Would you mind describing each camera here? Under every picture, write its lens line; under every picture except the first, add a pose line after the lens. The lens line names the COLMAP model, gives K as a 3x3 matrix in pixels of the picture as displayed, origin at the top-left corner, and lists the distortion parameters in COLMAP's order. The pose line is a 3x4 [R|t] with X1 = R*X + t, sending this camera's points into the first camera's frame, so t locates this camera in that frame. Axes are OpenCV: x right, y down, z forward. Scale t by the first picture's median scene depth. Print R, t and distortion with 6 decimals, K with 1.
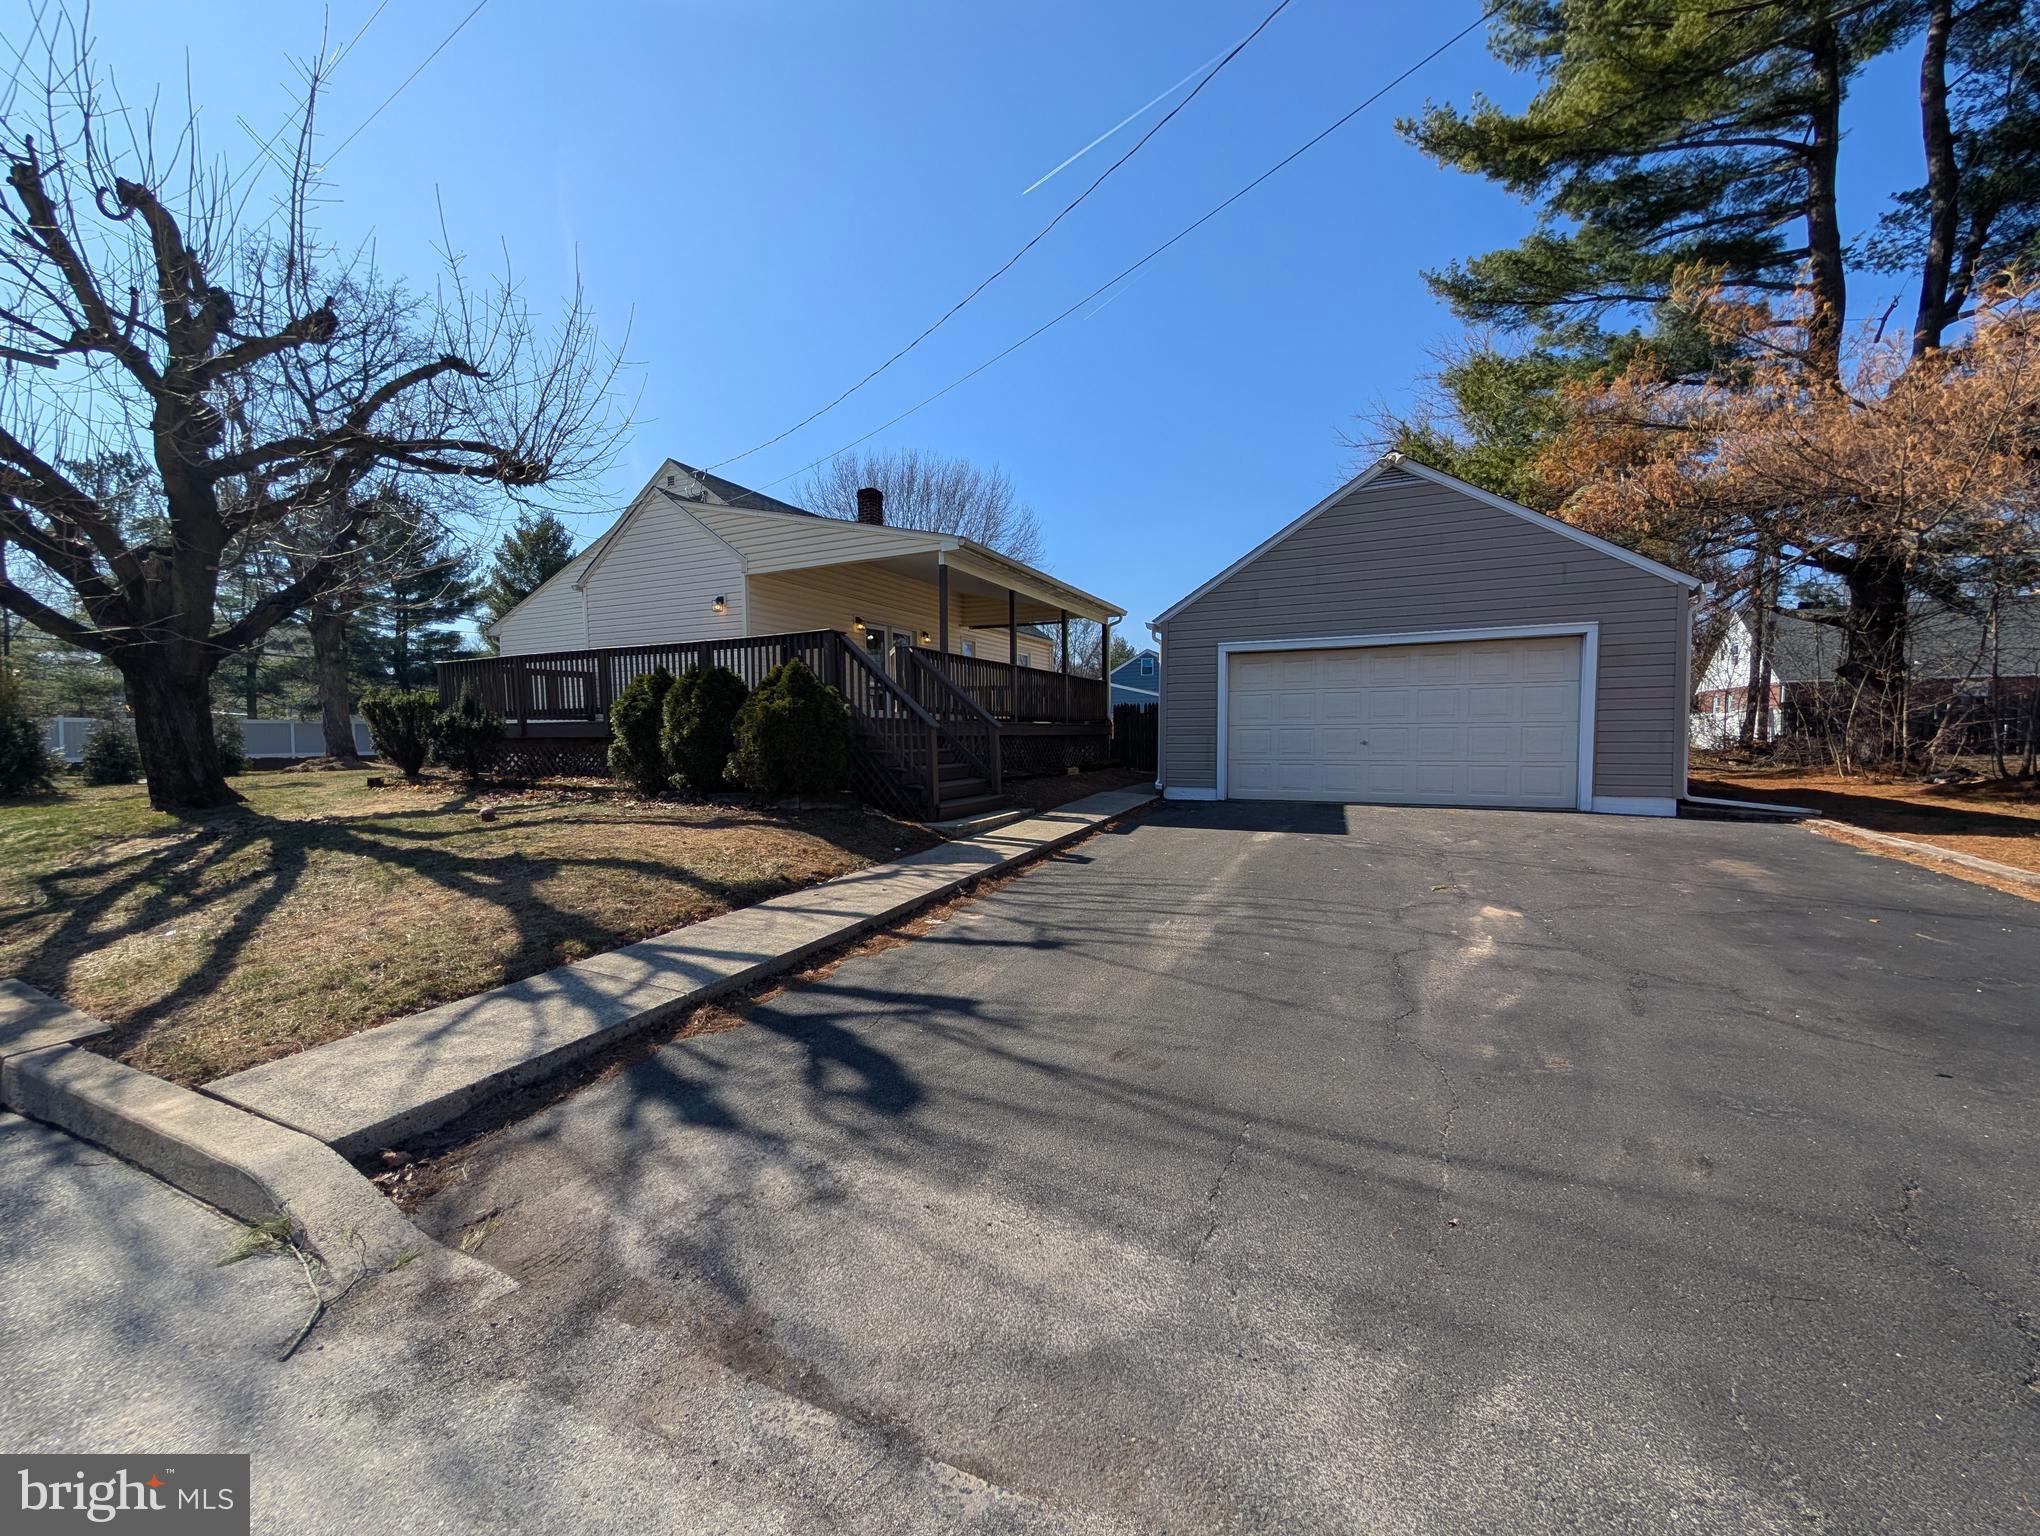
lens RADIAL K [[715.2, 0, 1020.1], [0, 715.2, 775.2], [0, 0, 1]] dist [-0.000595, -0.000093]
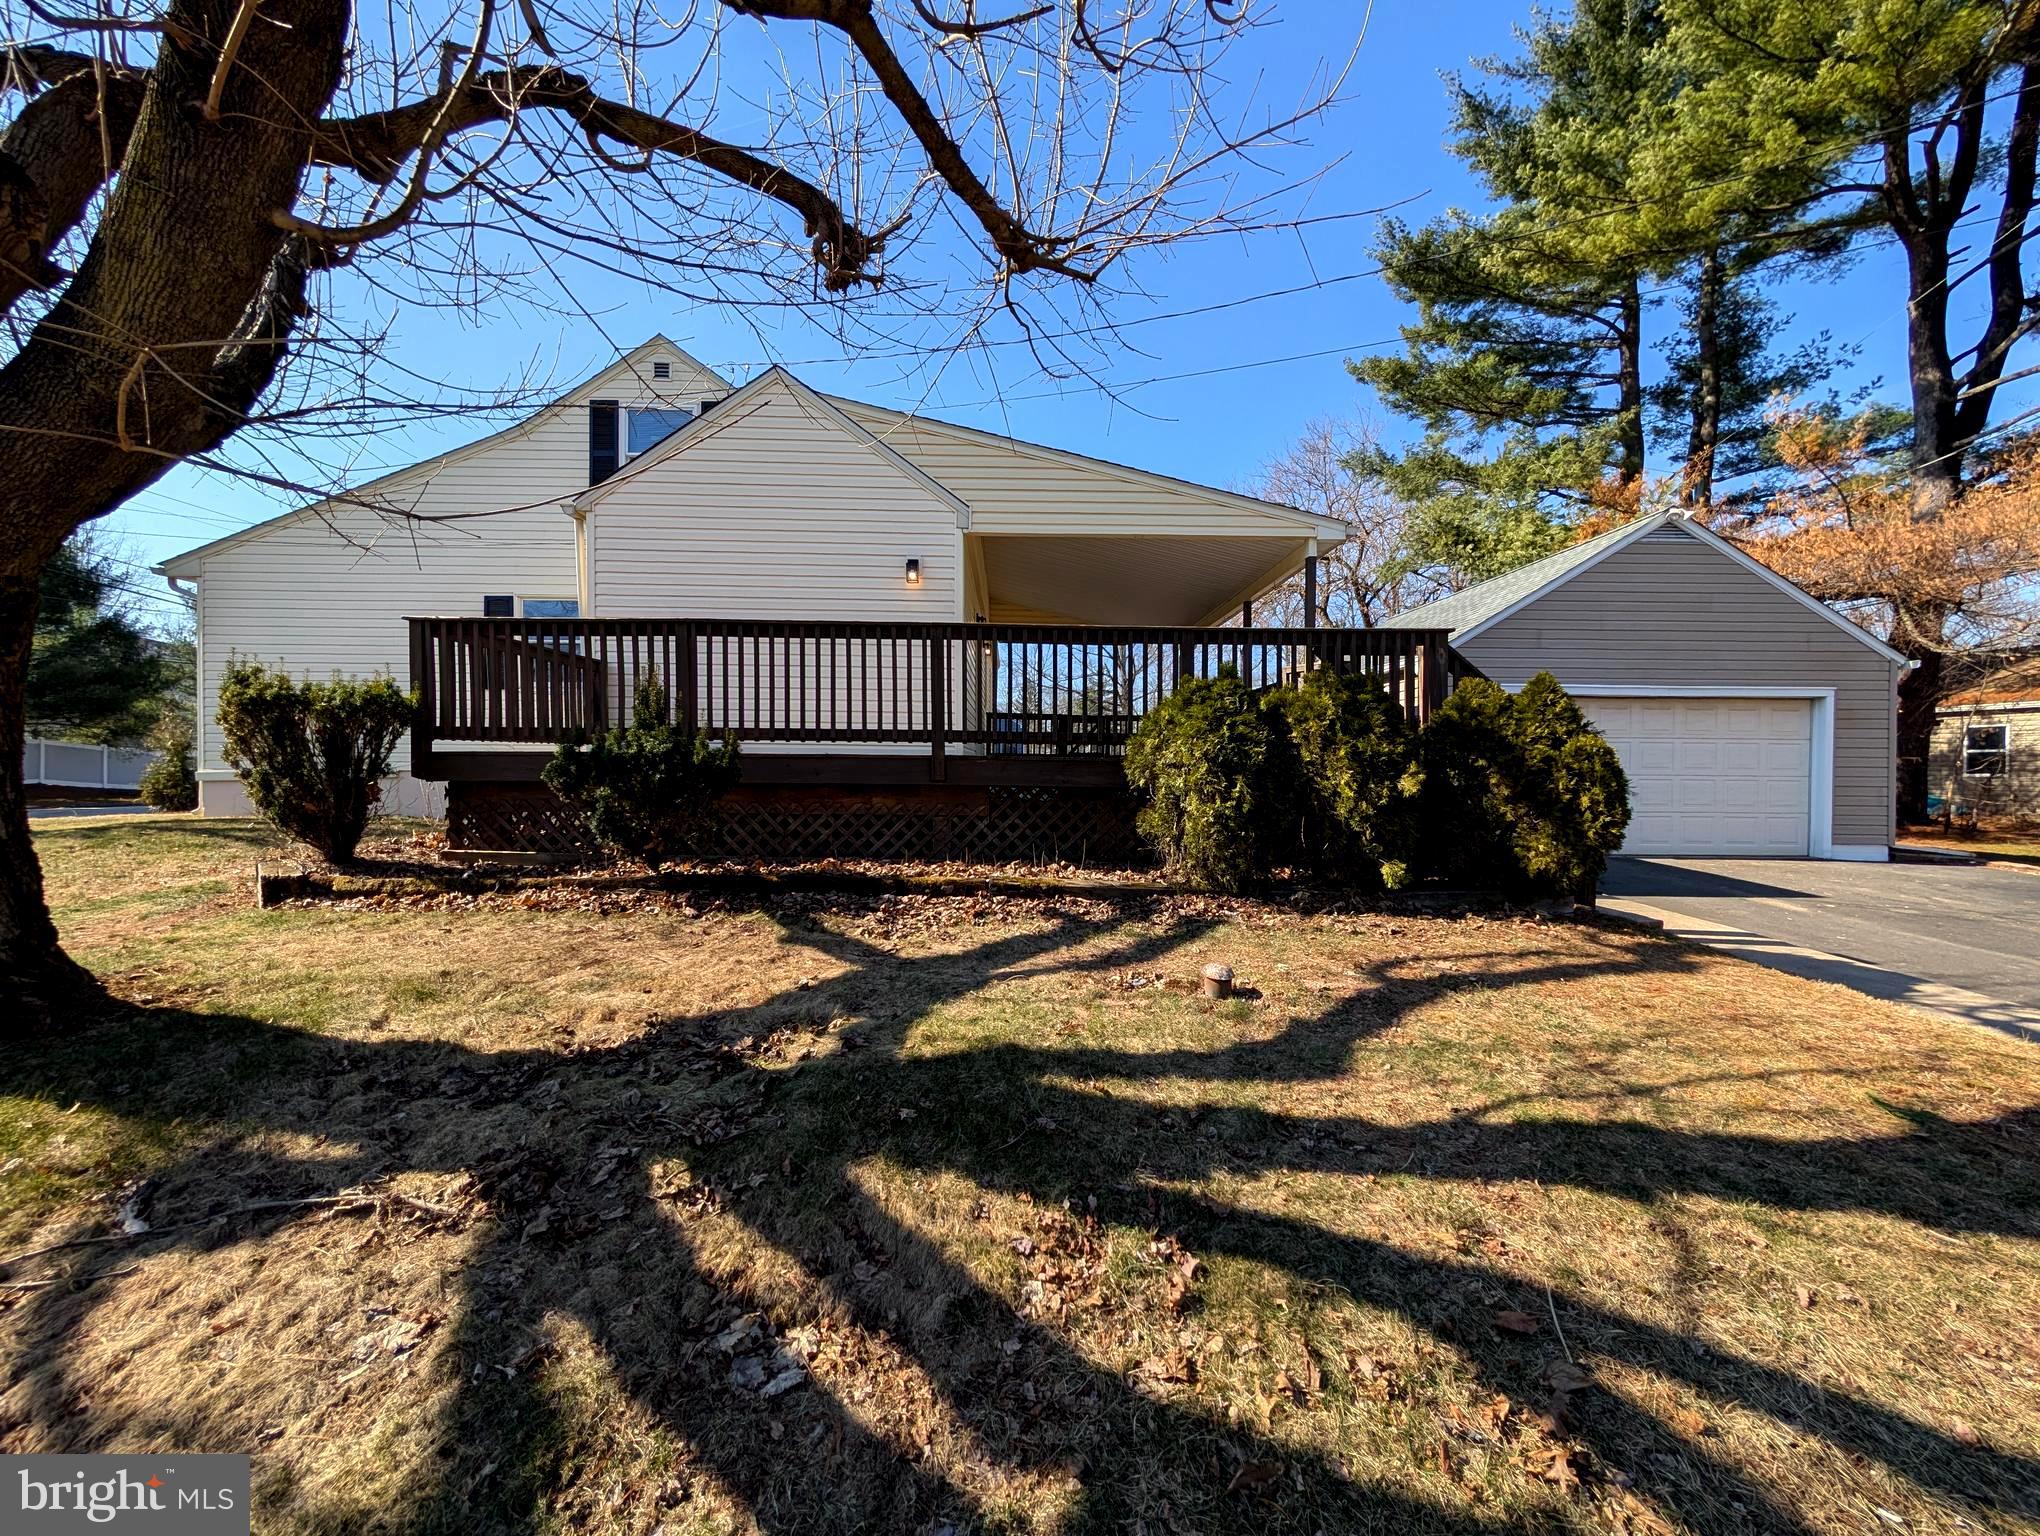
lens RADIAL K [[715.2, 0, 1019.6], [0, 715.2, 768.6], [0, 0, 1]] dist [-0.000595, -0.000093]
pose [[0.913995, 0.015925, 0.405413, -0.788944], [0.000782, 0.999158, -0.041009, -0.043542], [-0.405725, 0.037799, 0.913213, 0.497995]]
